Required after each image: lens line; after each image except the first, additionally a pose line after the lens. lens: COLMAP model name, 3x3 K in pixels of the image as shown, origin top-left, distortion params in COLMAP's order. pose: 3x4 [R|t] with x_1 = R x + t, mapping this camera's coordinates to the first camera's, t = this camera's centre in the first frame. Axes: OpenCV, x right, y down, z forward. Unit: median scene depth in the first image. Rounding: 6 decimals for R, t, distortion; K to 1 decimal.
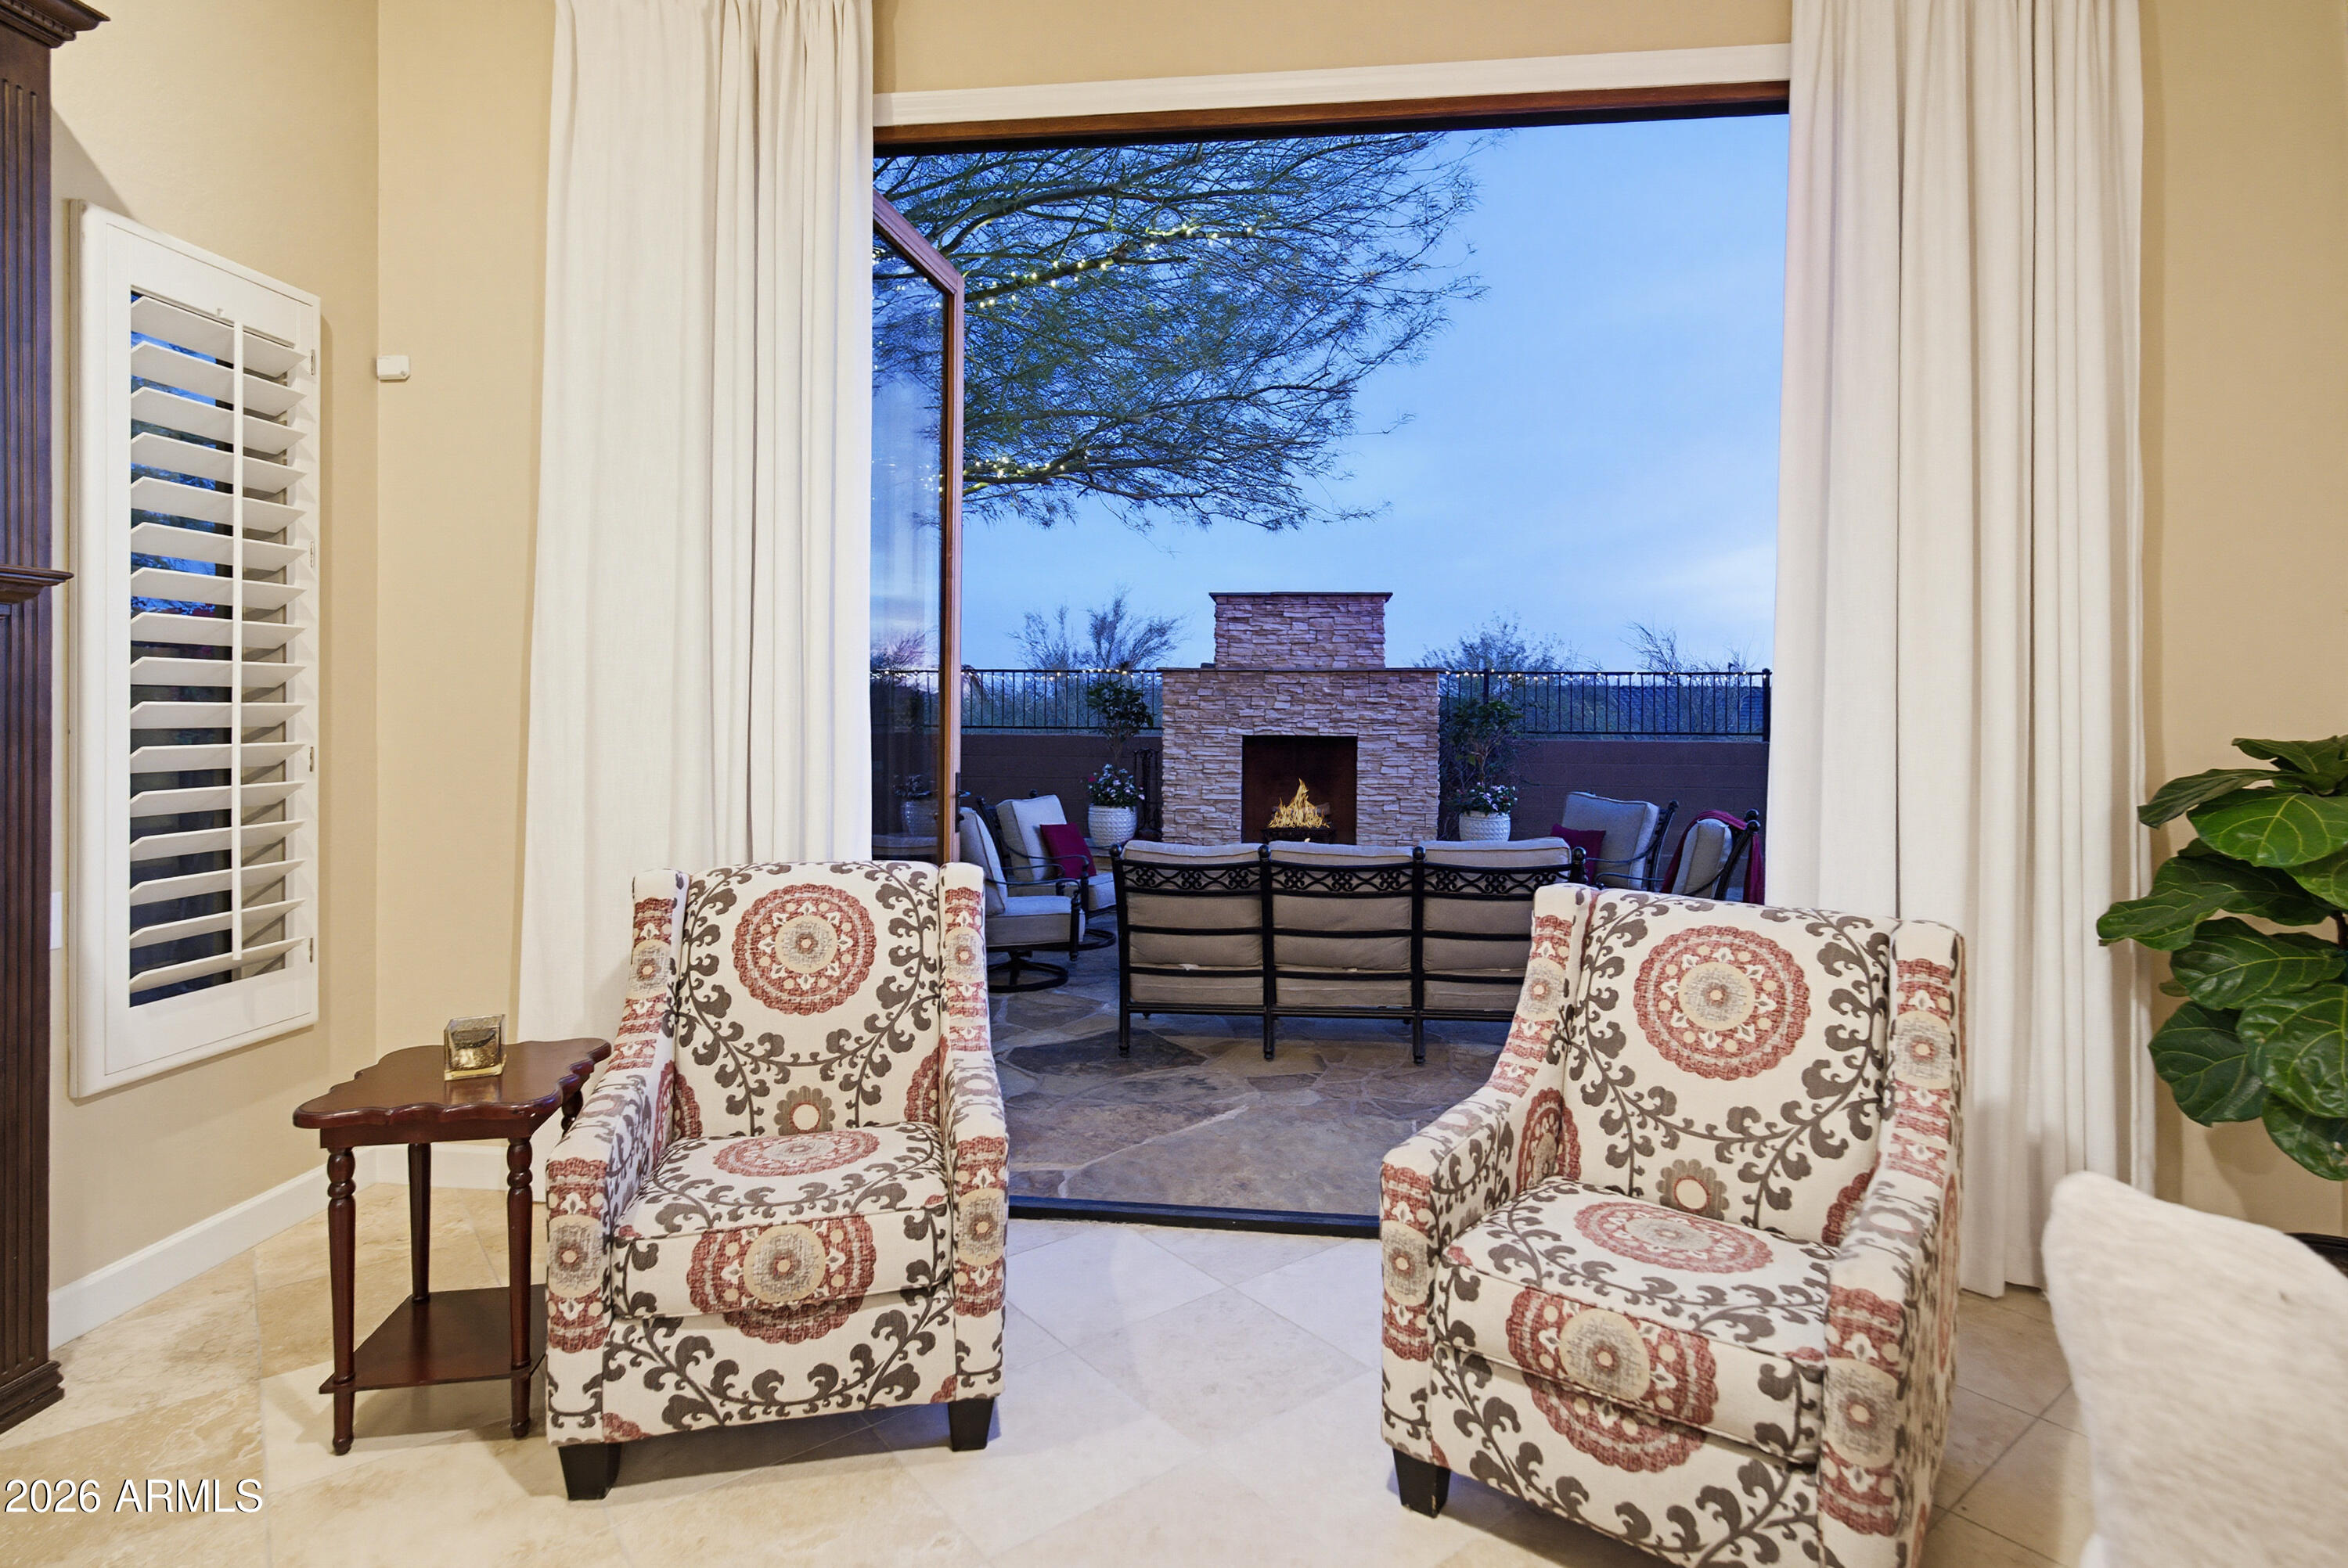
lens RADIAL K [[1192.1, 0, 1170.6], [0, 1192.1, 708.5], [0, 0, 1]] dist [-0.002465, -0.000228]
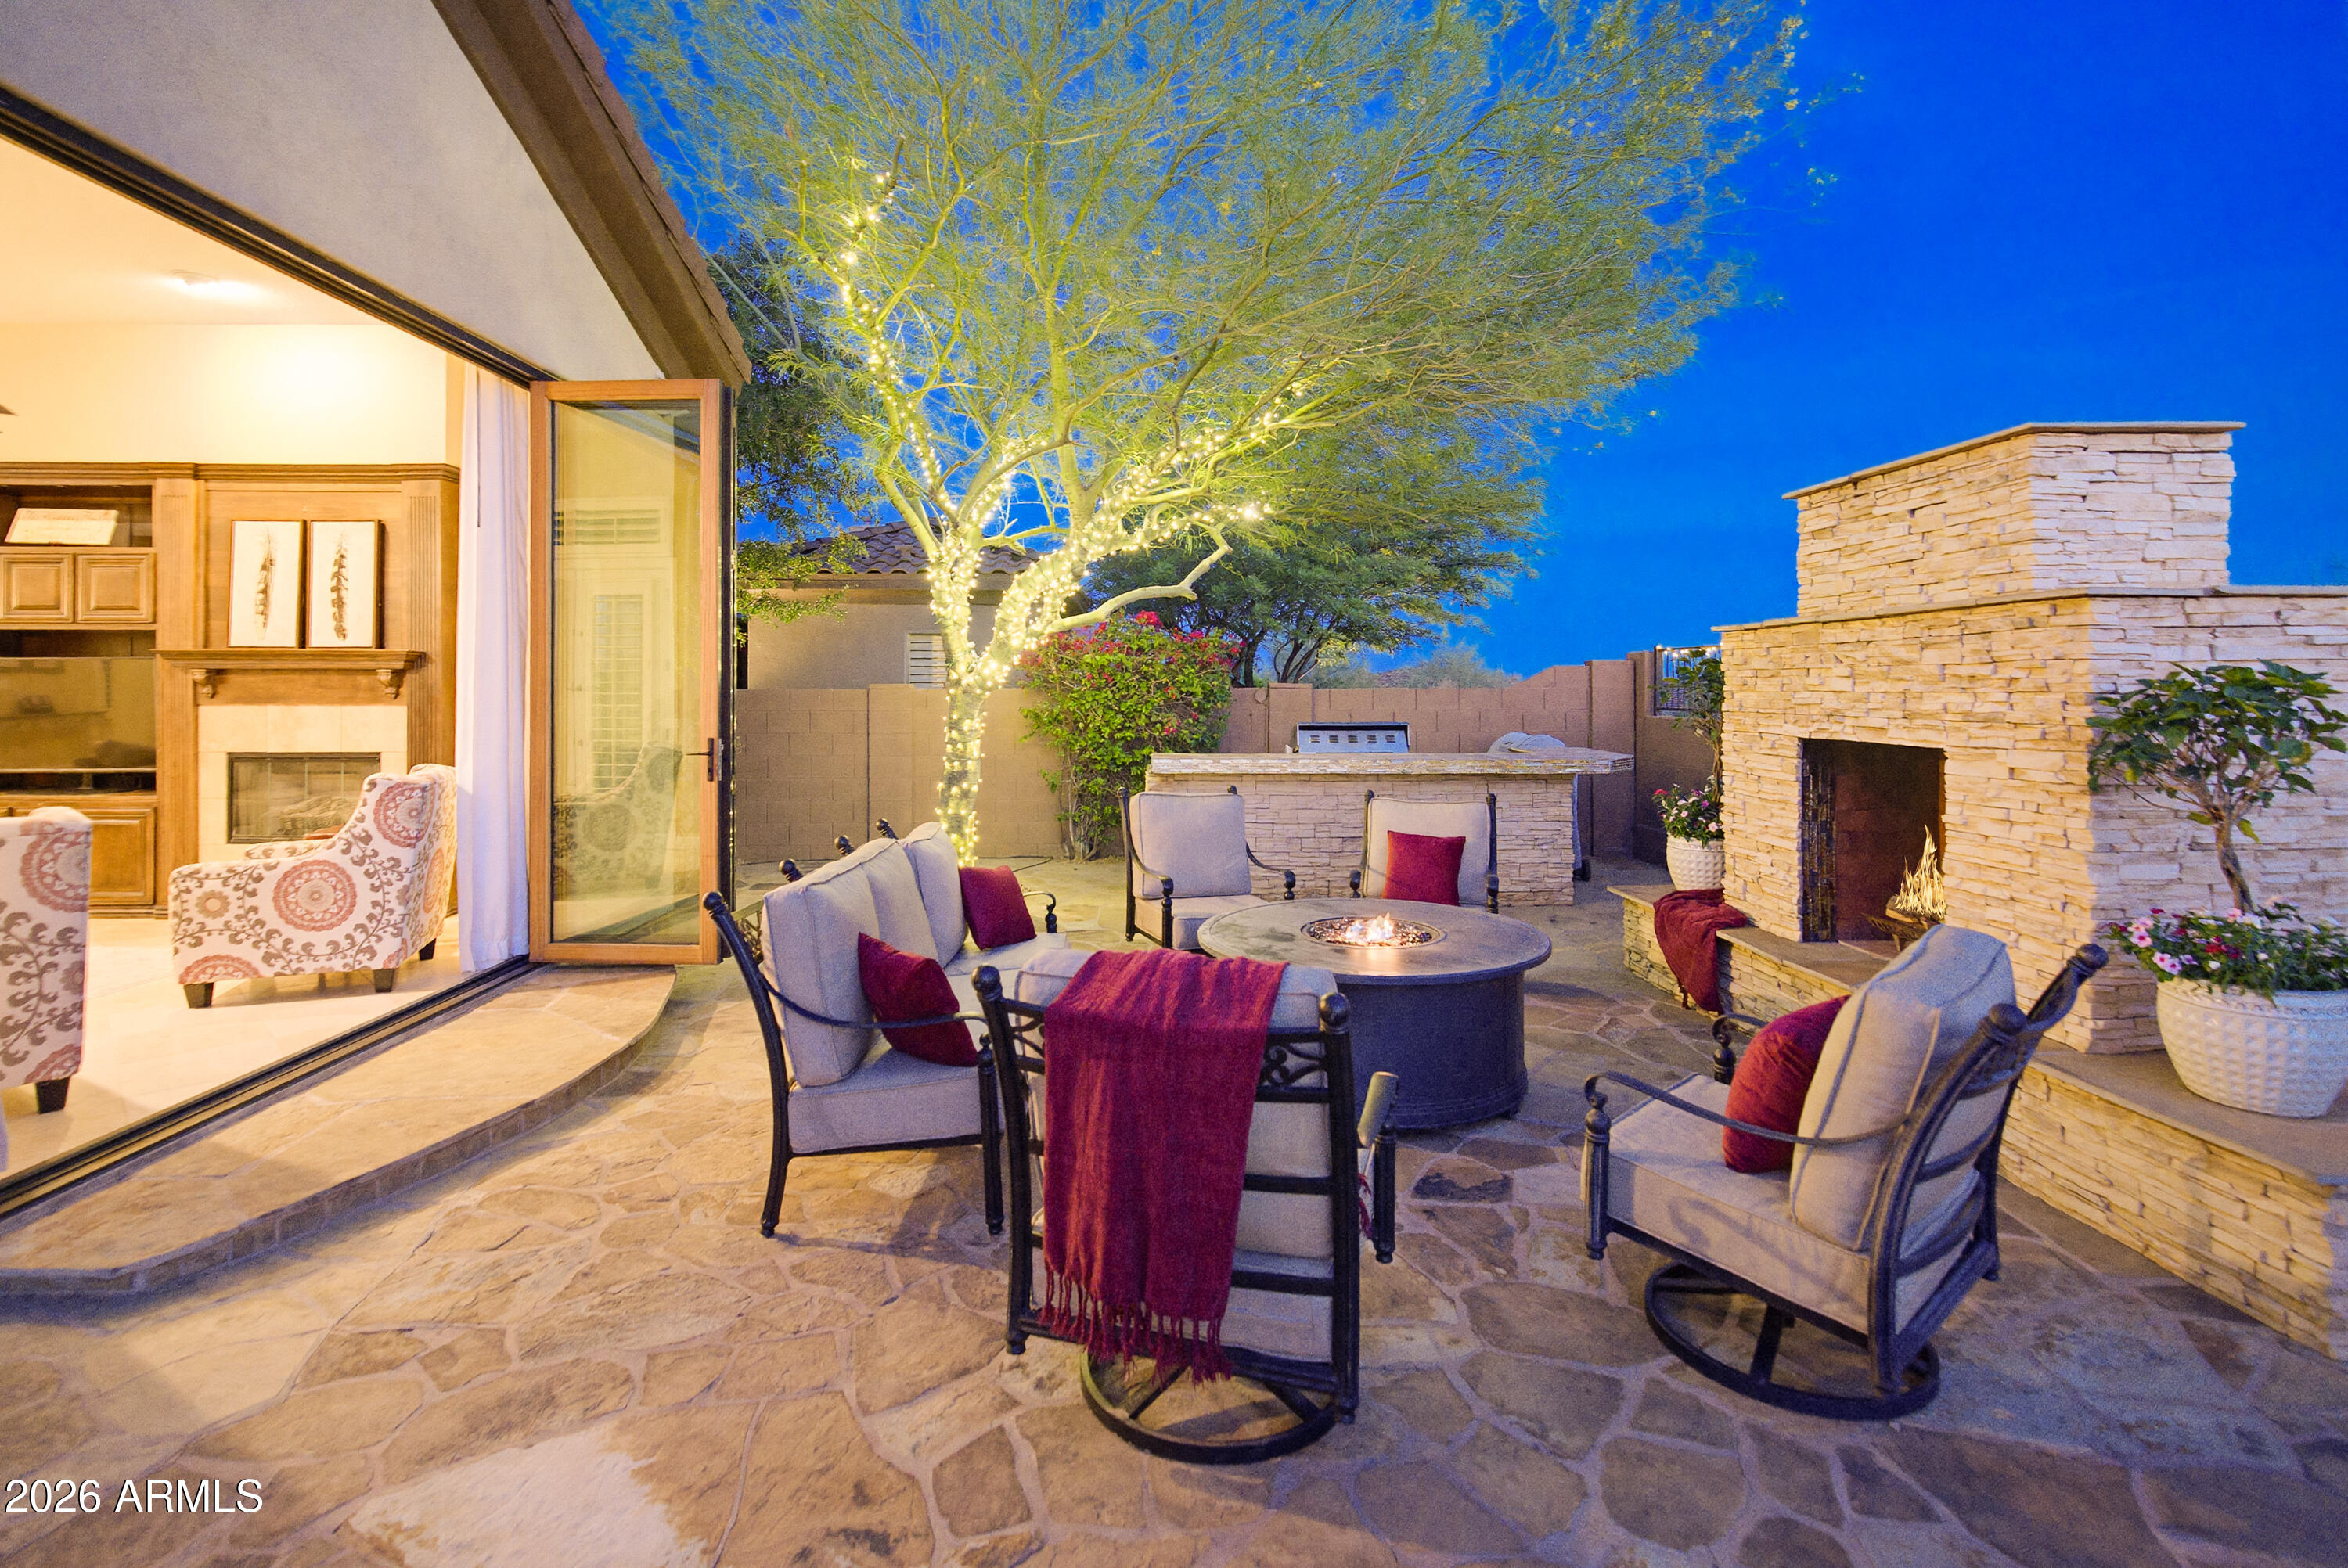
lens RADIAL K [[1100.1, 0, 1148.1], [0, 1100.1, 694.6], [0, 0, 1]] dist [-0.000134, 0.000072]
pose [[0.132518, 0.000109, -0.991181, 1.849837], [0.001858, 0.999998, 0.000358, 0.004403], [0.991179, -0.001889, 0.132518, 2.142986]]
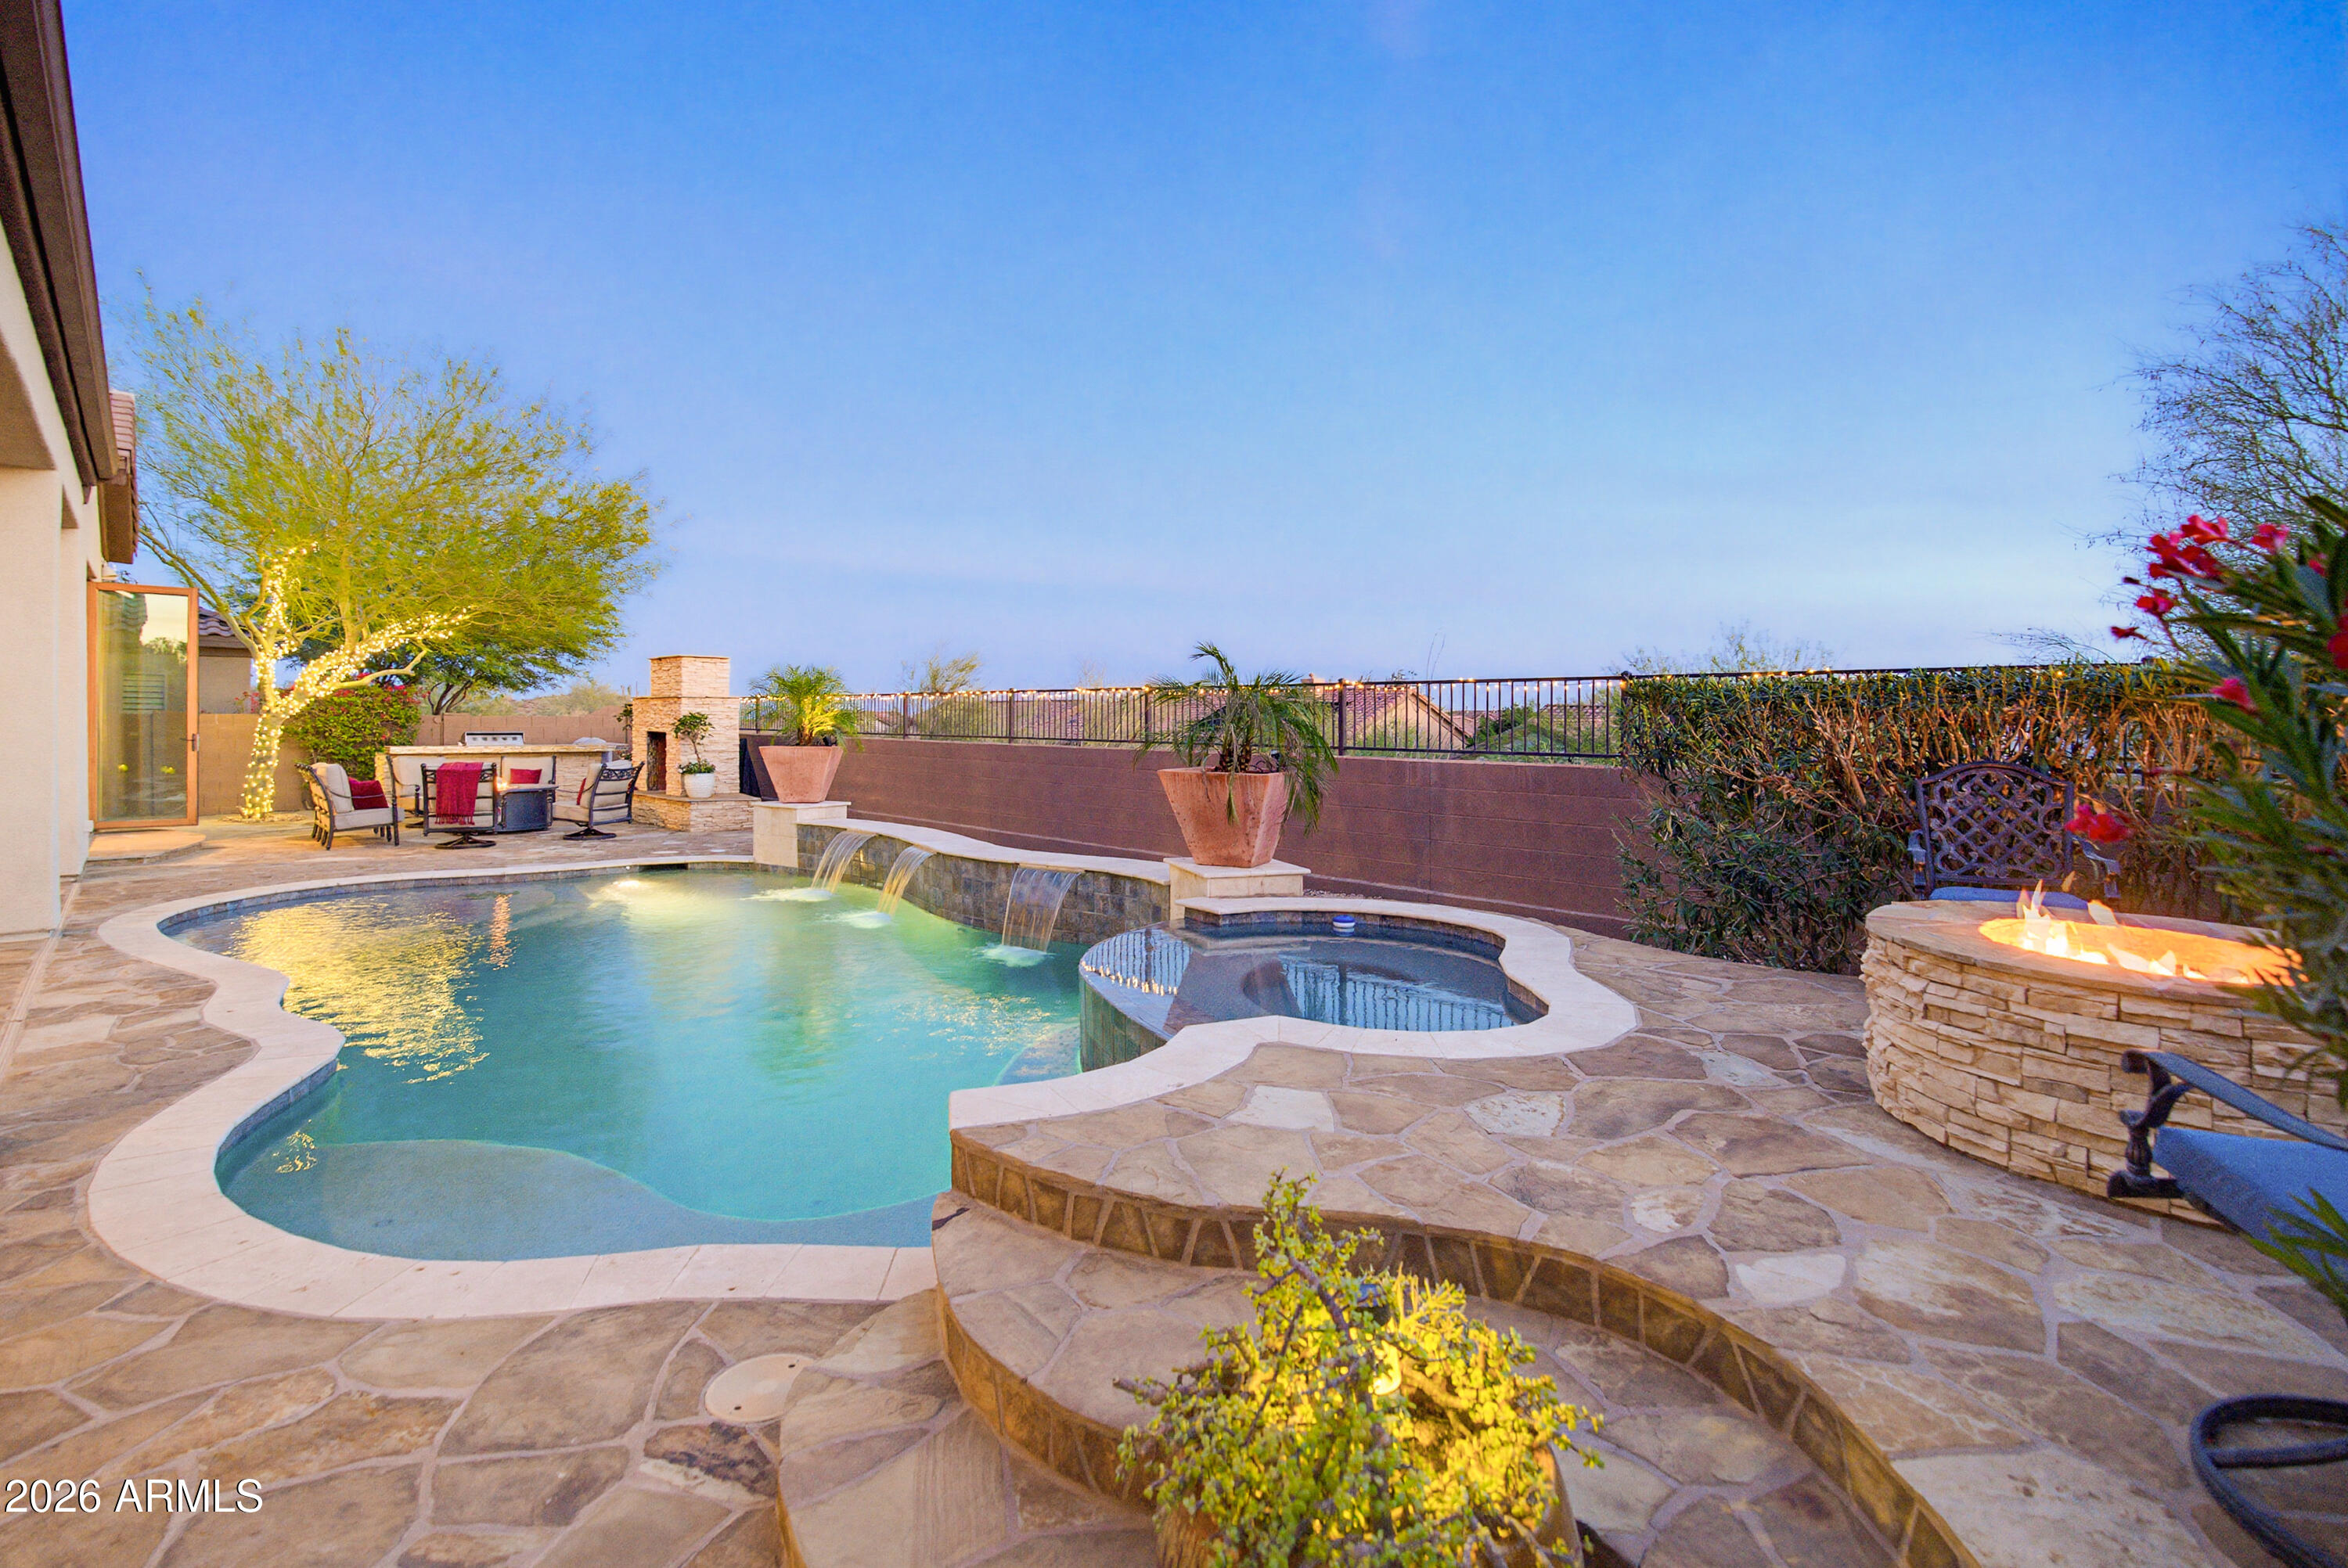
lens RADIAL K [[1096.3, 0, 1178.2], [0, 1096.3, 724.6], [0, 0, 1]] dist [-0.001586, -0.000529]
pose [[0.770891, 0.002862, -0.636961, 6.482469], [-0.004706, 0.999988, -0.001201, 0.028610], [0.636950, 0.003923, 0.770895, 0.573447]]
